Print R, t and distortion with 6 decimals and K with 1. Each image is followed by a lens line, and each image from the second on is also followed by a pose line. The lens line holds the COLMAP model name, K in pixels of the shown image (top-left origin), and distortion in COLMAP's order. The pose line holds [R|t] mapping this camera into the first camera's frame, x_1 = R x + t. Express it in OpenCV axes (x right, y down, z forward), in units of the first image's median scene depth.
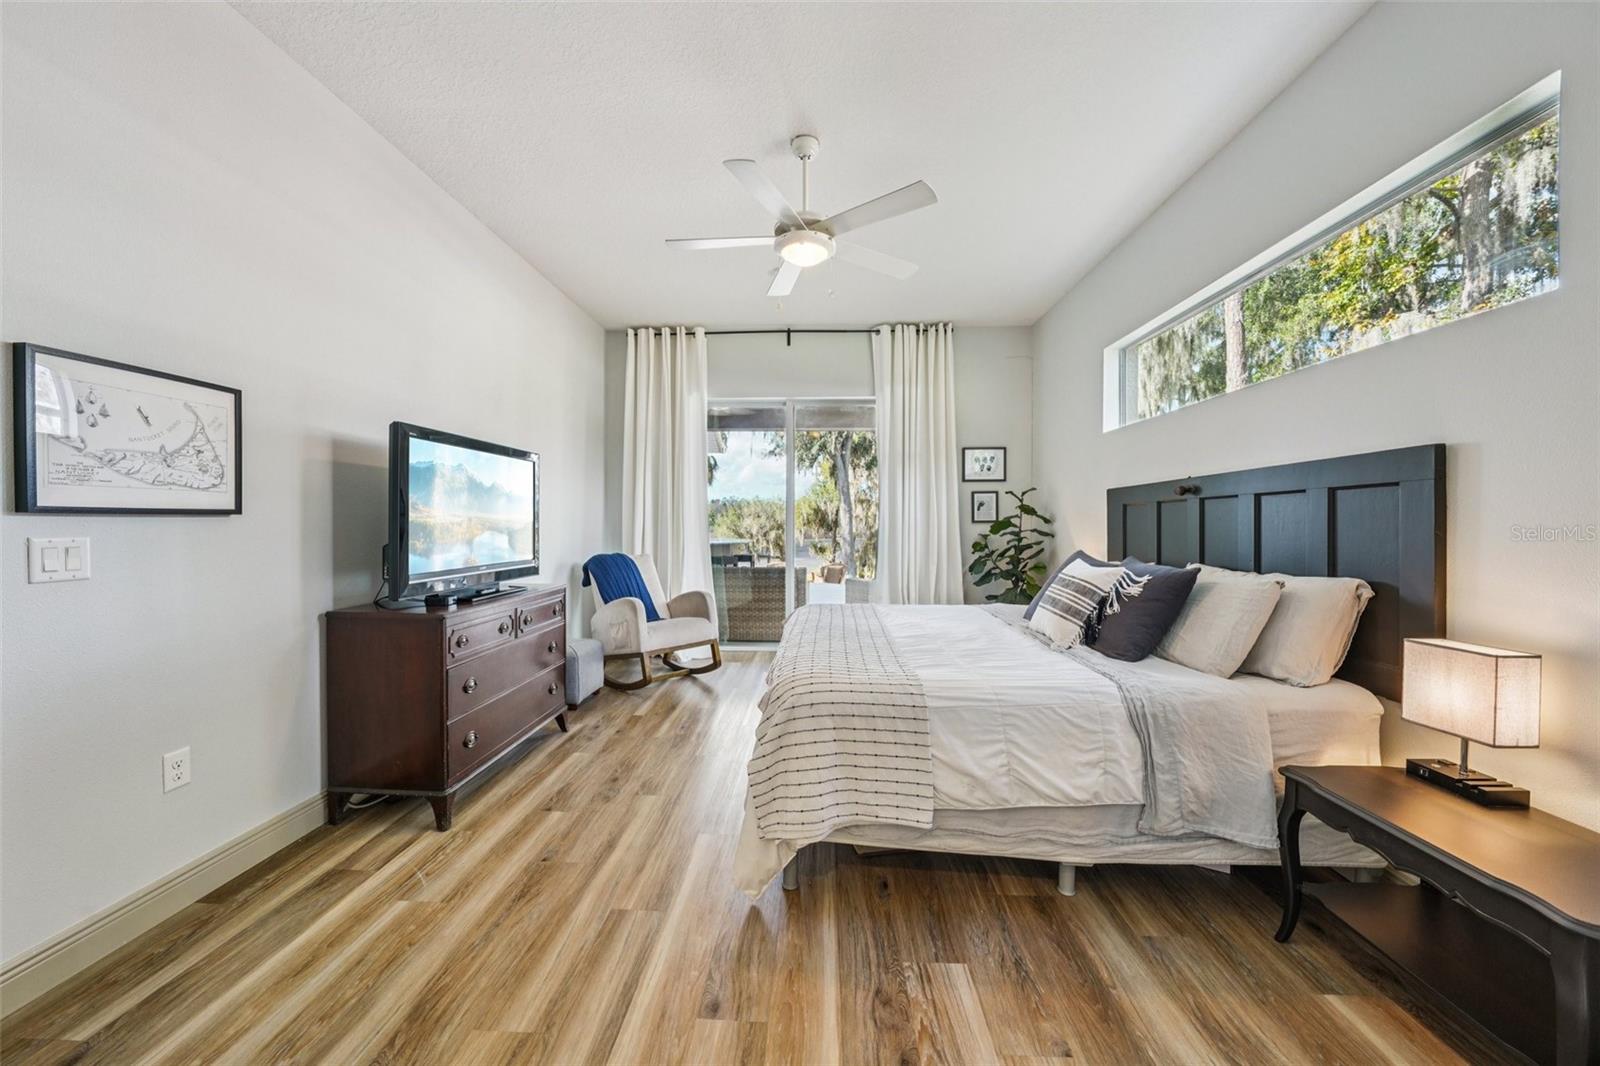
lens RADIAL K [[583.9, 0, 788.2], [0, 583.9, 534.8], [0, 0, 1]] dist [-0.006333, 0.001425]
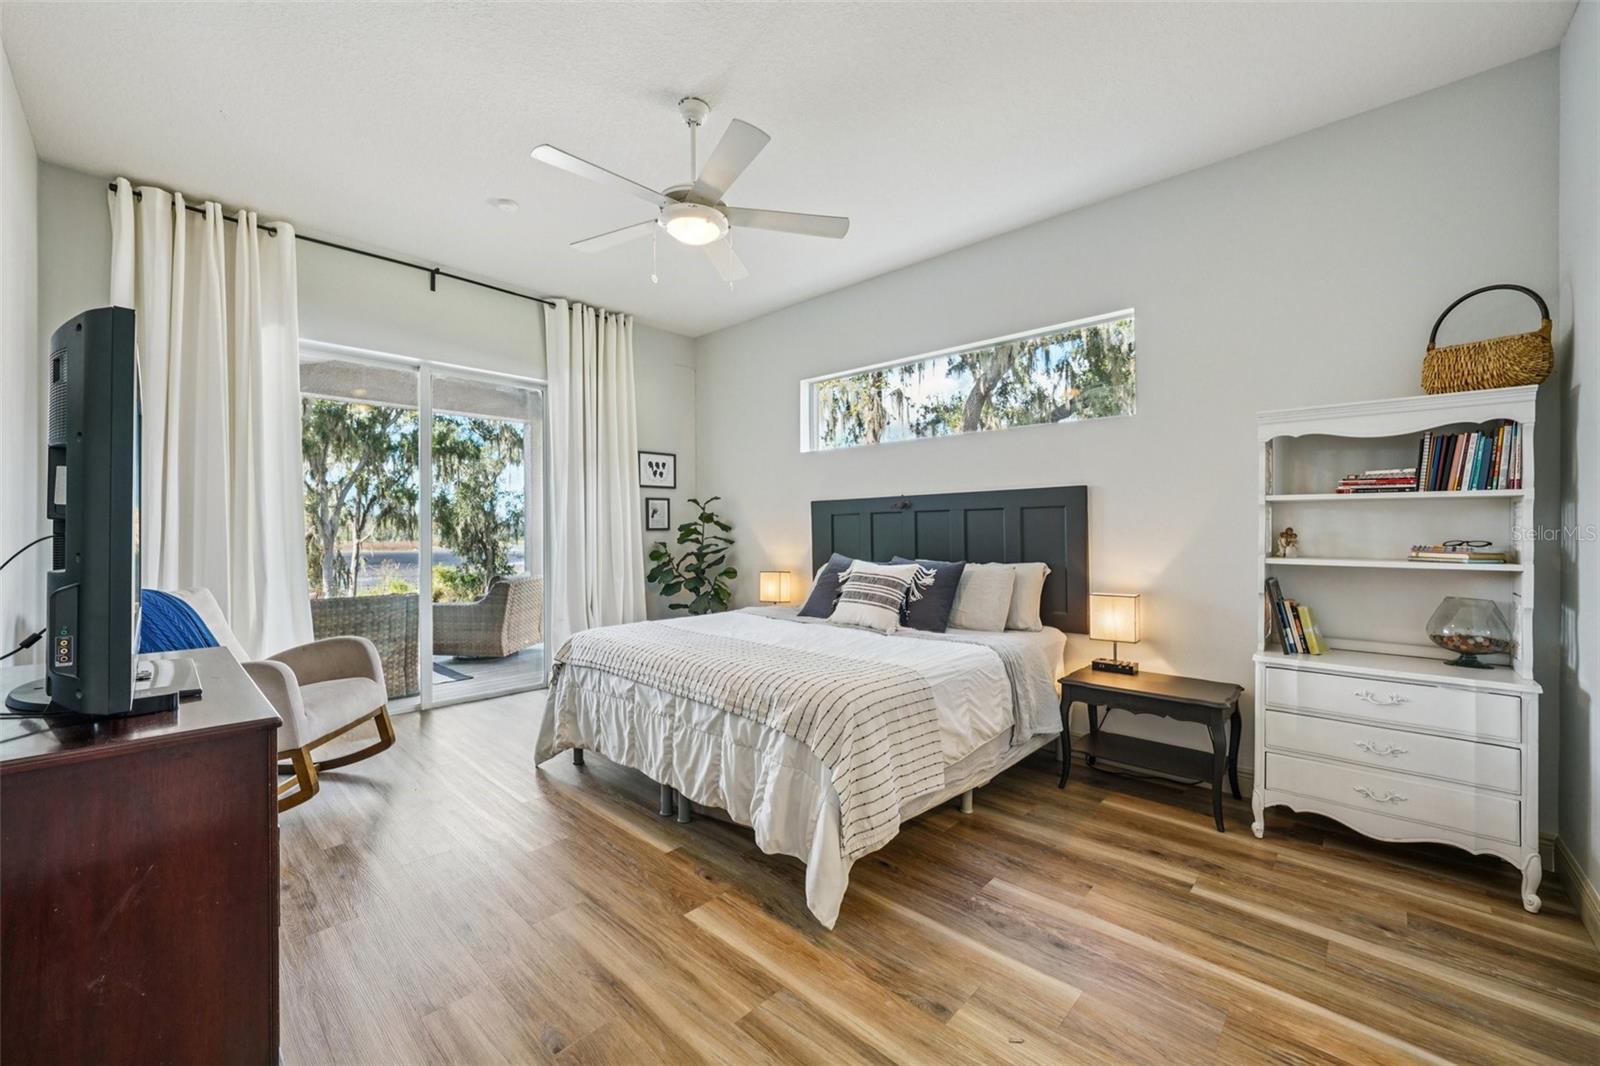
lens RADIAL K [[652.6, 0, 795.0], [0, 652.6, 531.3], [0, 0, 1]] dist [-0.009579, 0.001665]
pose [[0.638971, -0.004426, 0.769218, -0.432154], [0.019957, 0.999742, -0.010825, -0.003887], [-0.768972, 0.022268, 0.638894, 0.169079]]
